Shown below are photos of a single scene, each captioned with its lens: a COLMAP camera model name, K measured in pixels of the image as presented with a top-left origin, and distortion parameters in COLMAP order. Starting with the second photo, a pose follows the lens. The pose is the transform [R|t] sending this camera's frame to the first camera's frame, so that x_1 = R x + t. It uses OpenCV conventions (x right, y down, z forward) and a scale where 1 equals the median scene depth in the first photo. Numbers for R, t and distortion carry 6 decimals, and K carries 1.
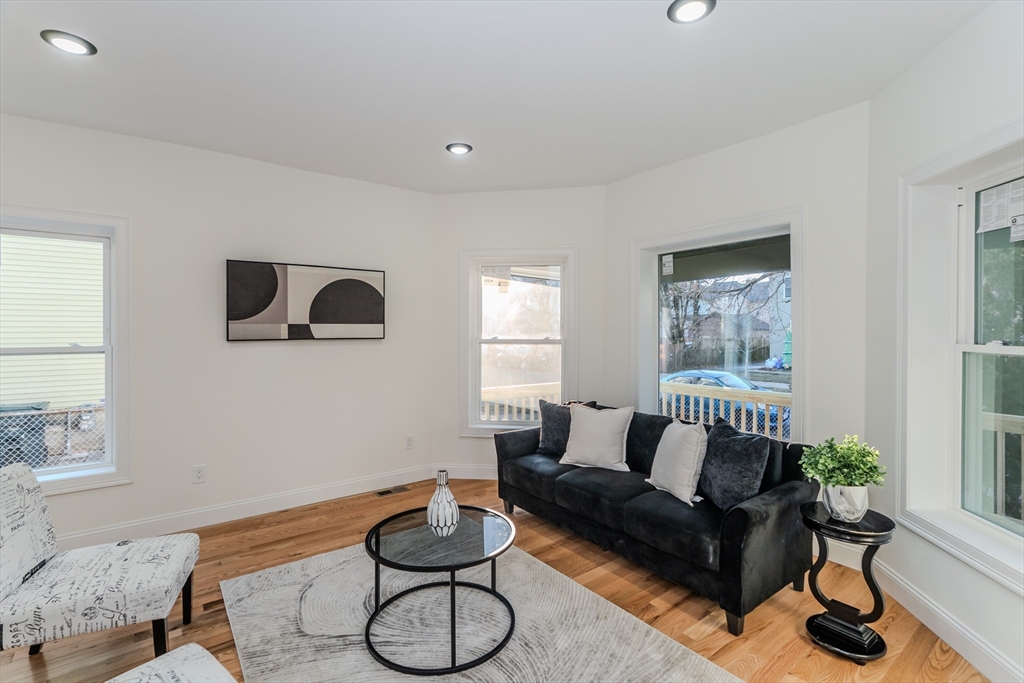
lens RADIAL K [[474.1, 0, 516.0], [0, 474.1, 337.4], [0, 0, 1]] dist [0.003298, -0.000637]
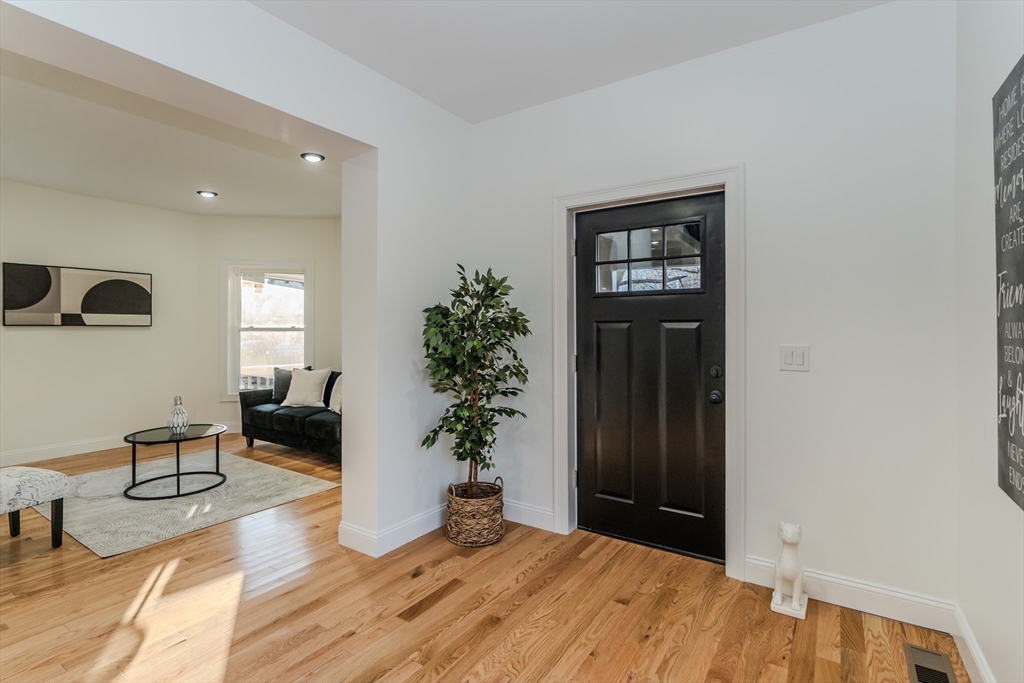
lens RADIAL K [[485.8, 0, 506.2], [0, 485.8, 335.4], [0, 0, 1]] dist [-0.003883, 0.000085]
pose [[0.949904, -0.002241, 0.312533, 0.259825], [0.003577, 0.999987, -0.003699, 0.041172], [-0.312521, 0.004632, 0.949900, -0.634206]]
